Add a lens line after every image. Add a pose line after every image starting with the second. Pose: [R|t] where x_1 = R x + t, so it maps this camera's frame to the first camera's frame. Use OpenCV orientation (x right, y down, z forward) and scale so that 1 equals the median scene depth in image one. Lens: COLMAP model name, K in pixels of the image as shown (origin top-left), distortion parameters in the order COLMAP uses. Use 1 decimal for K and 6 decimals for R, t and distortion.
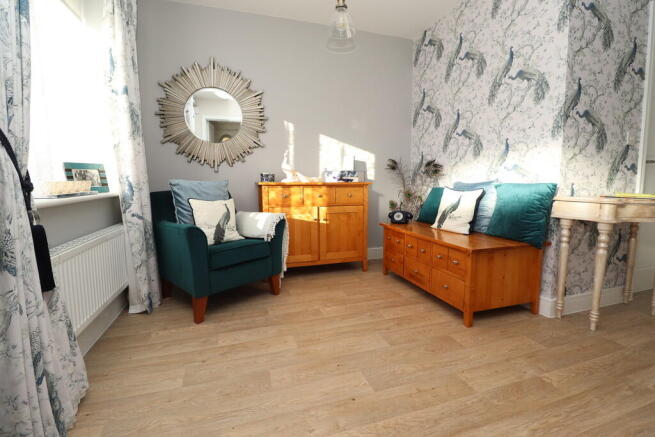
lens RADIAL K [[301.1, 0, 330.5], [0, 301.1, 215.4], [0, 0, 1]] dist [-0.015363, -0.000343]
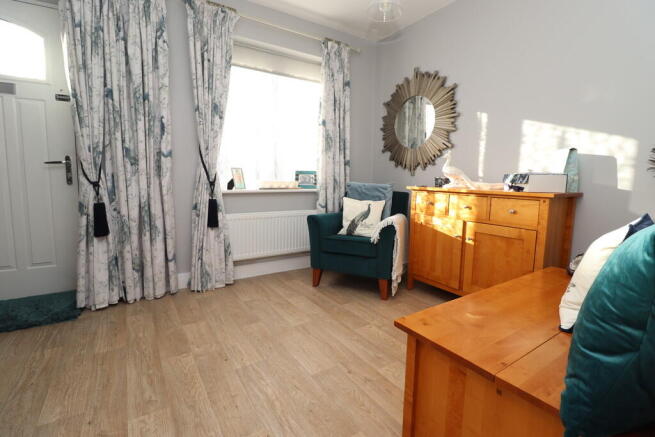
lens RADIAL K [[303.8, 0, 331.5], [0, 303.8, 211.6], [0, 0, 1]] dist [-0.014782, -0.001097]
pose [[0.264807, 0.115346, -0.957378, 0.629933], [-0.127670, 0.988274, 0.083755, -0.076016], [0.955813, 0.100050, 0.276428, 0.476835]]
